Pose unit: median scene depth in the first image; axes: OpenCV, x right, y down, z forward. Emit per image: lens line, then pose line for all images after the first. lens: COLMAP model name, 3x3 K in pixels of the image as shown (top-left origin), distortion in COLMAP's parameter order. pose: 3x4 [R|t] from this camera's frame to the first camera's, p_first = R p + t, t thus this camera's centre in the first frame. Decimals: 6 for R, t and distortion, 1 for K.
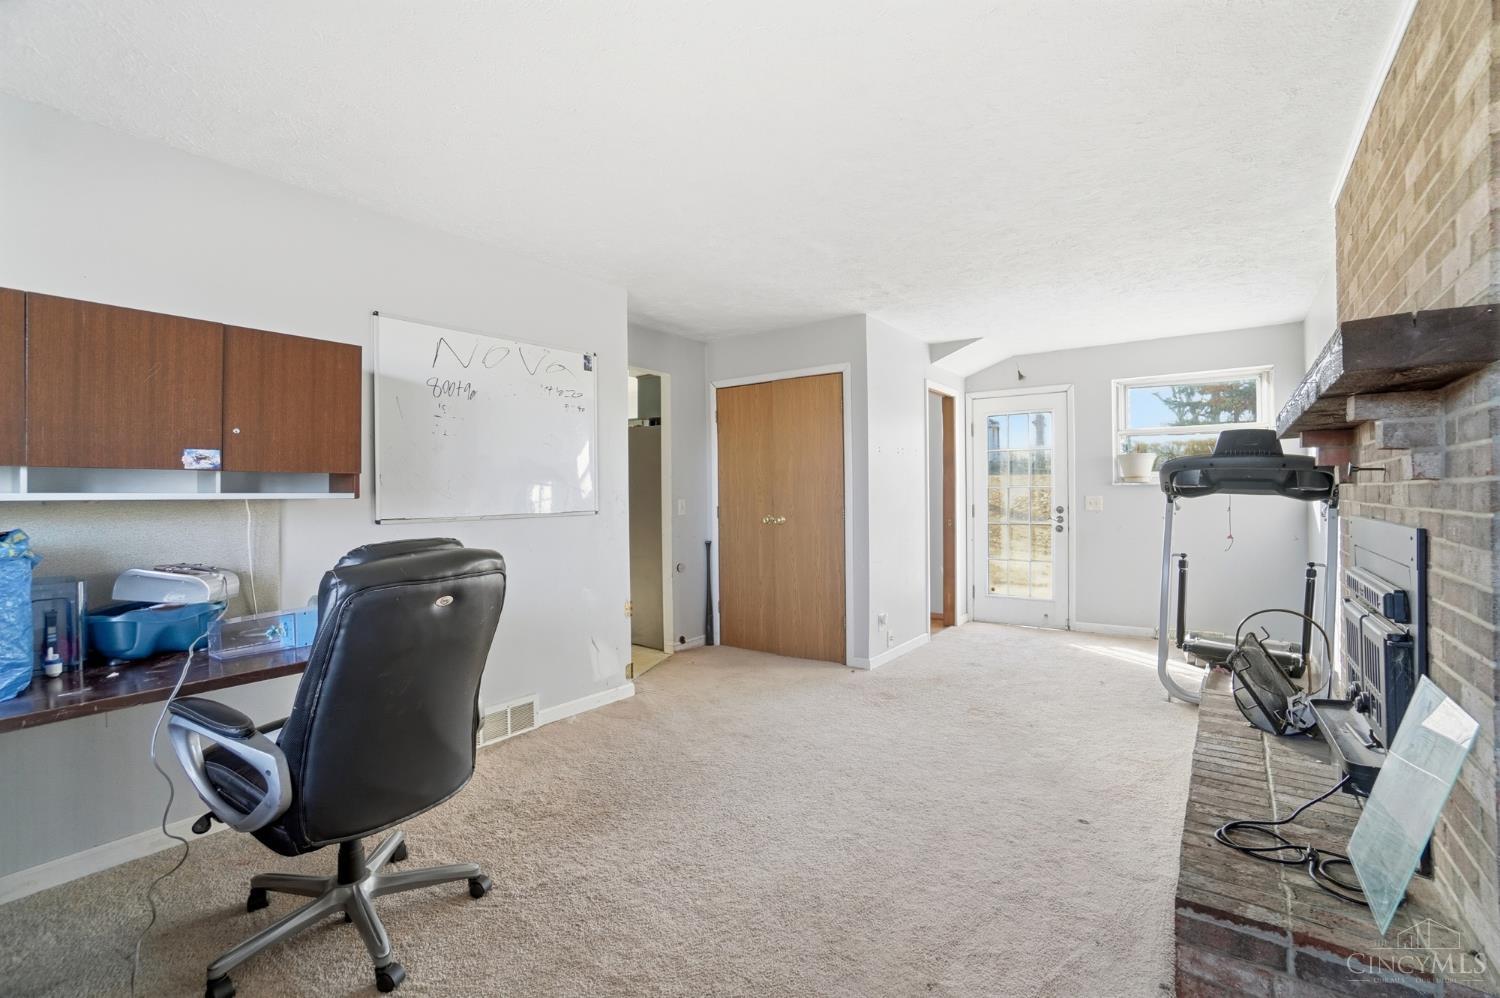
lens RADIAL K [[671.5, 0, 749.3], [0, 671.5, 492.2], [0, 0, 1]] dist [-0.030987, -0.000109]
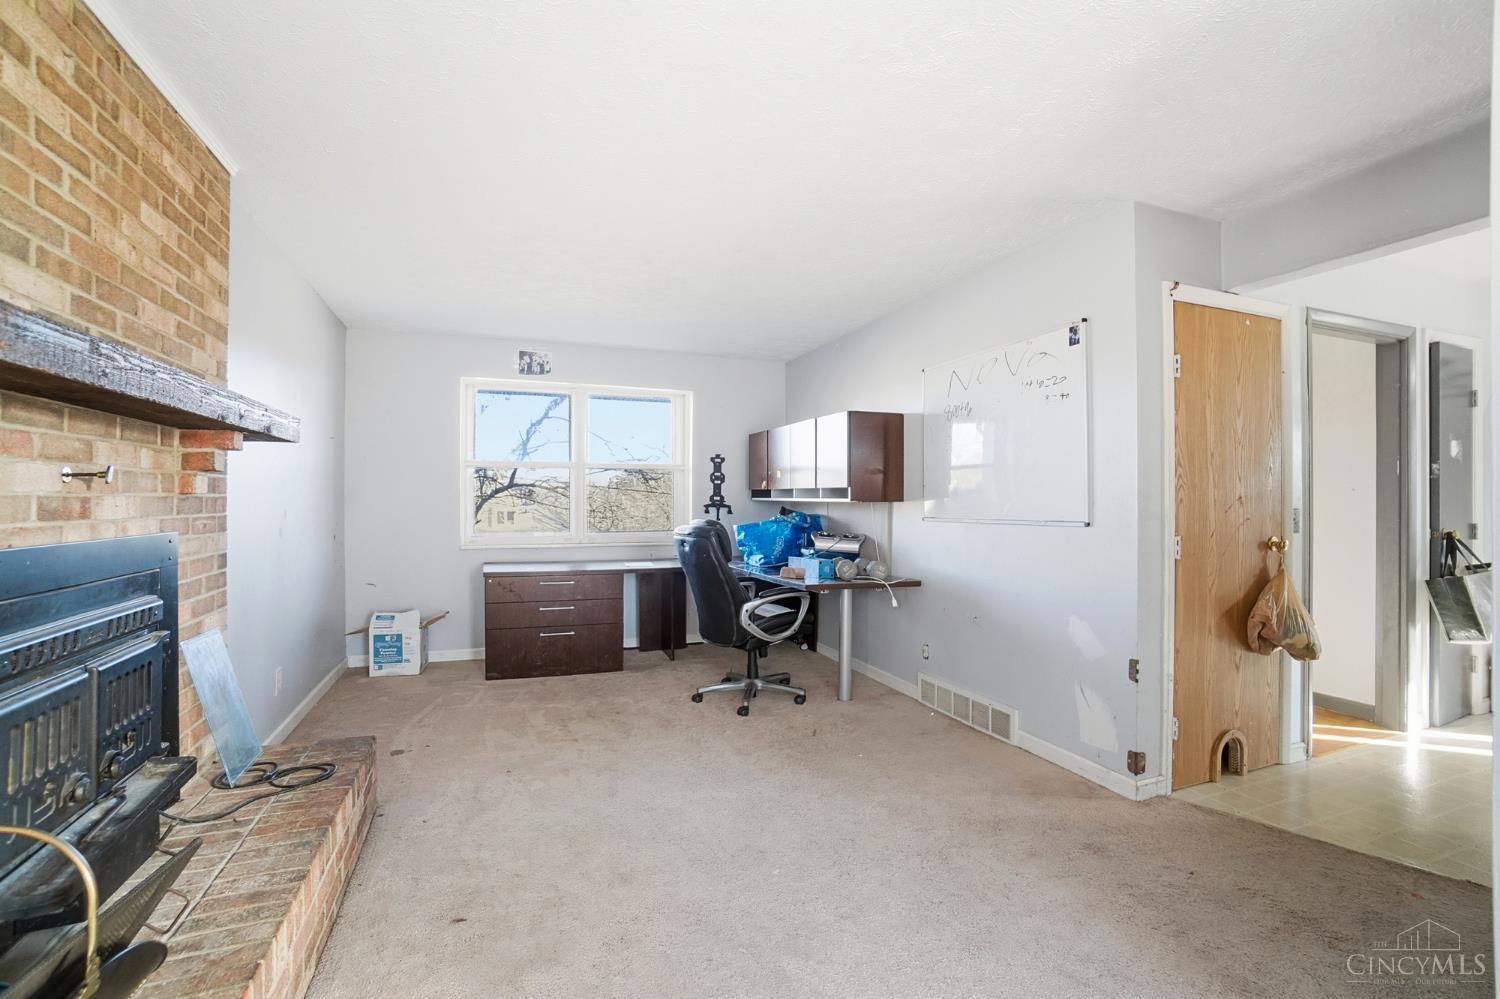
lens RADIAL K [[671.5, 0, 749.0], [0, 671.5, 495.9], [0, 0, 1]] dist [-0.030987, -0.000109]
pose [[-0.536329, -0.001187, -0.844008, 0.637581], [-0.003872, 0.999992, 0.001054, -0.001466], [0.844000, 0.003833, -0.536330, 1.106802]]
